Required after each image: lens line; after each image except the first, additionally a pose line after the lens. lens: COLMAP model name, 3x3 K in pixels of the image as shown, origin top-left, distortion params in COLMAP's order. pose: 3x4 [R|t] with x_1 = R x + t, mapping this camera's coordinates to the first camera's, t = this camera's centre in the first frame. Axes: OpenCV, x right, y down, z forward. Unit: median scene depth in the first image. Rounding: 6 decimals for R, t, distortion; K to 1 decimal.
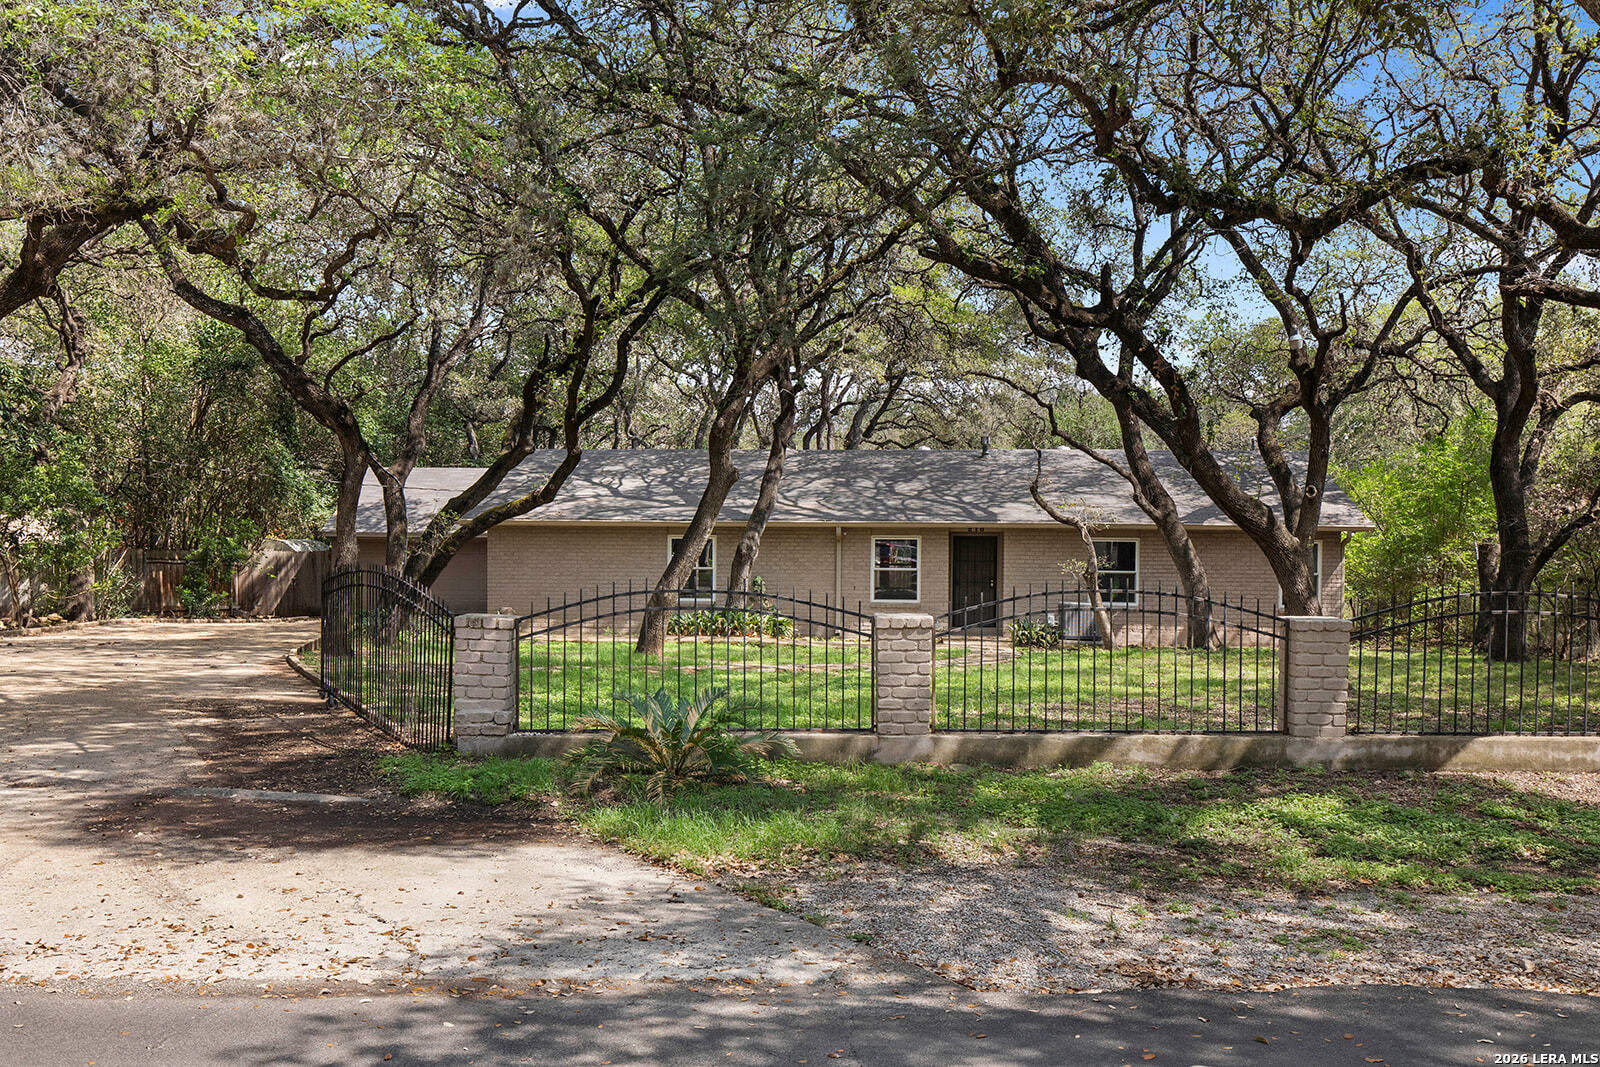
lens RADIAL K [[1471.8, 0, 795.6], [0, 1471.8, 534.6], [0, 0, 1]] dist [-0.002469, 0.000000]
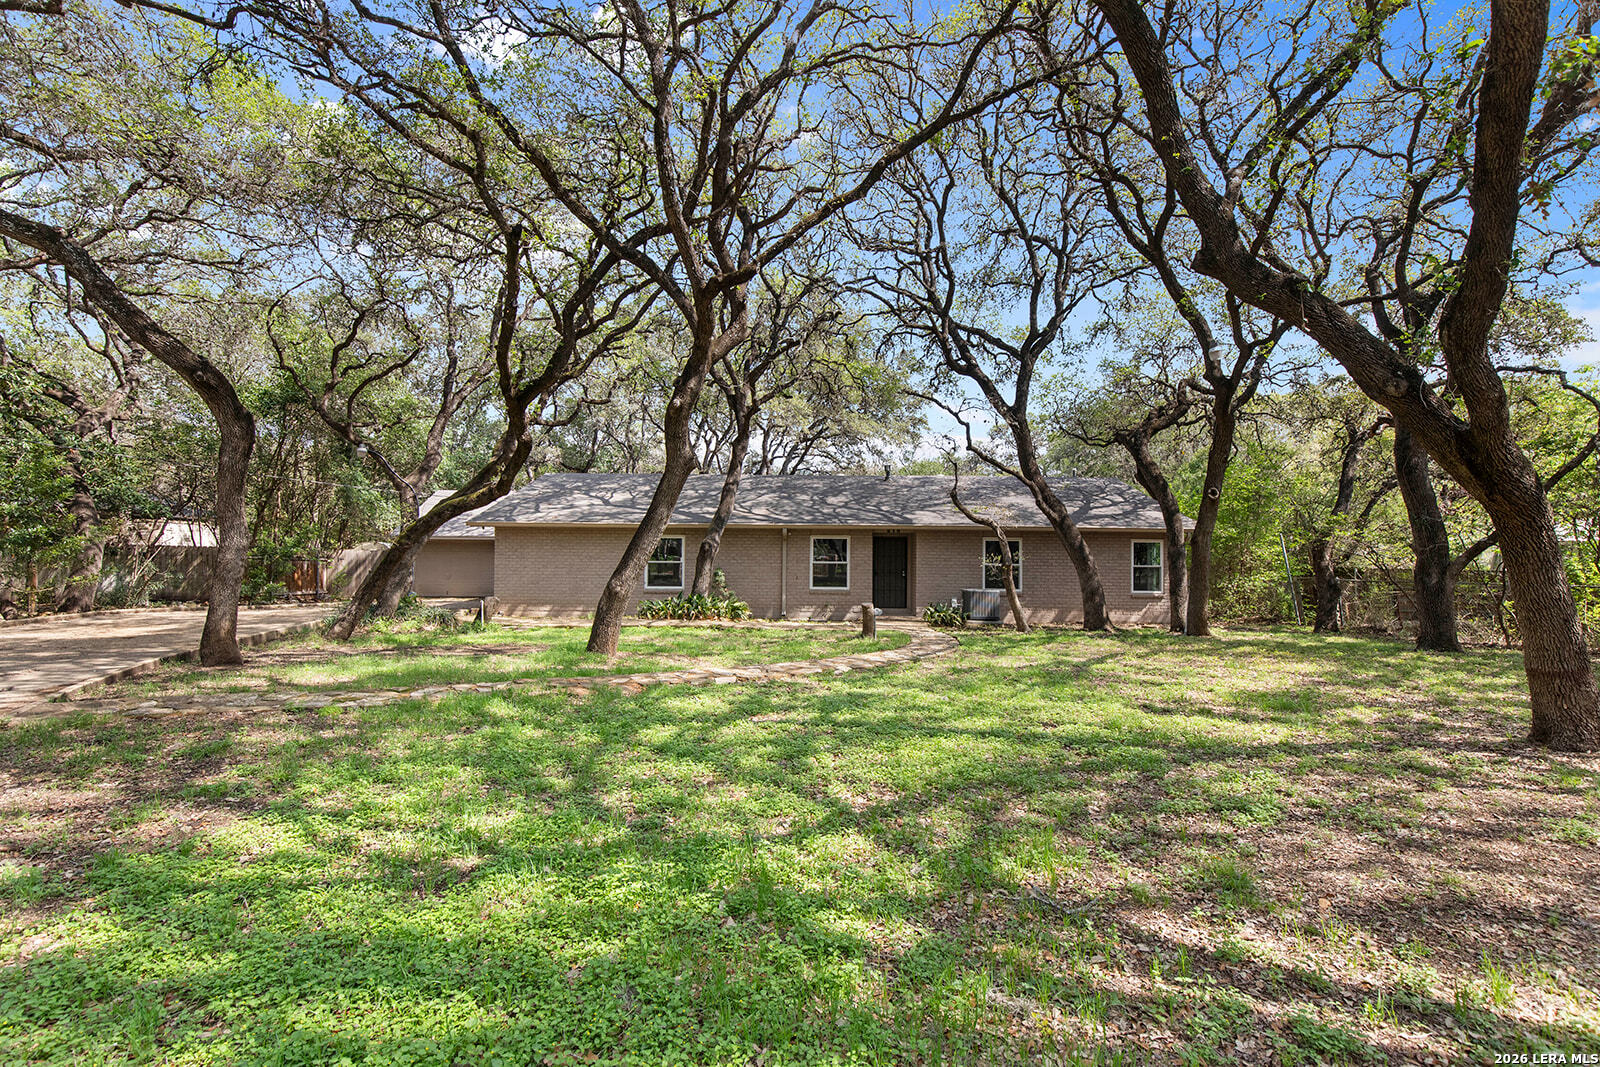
lens RADIAL K [[723.9, 0, 802.9], [0, 723.9, 532.7], [0, 0, 1]] dist [0.009767, -0.000346]
pose [[0.996354, 0.003629, 0.085240, -0.007458], [-0.001977, 0.999809, -0.019453, 0.009784], [-0.085294, 0.019213, 0.996171, 0.388020]]
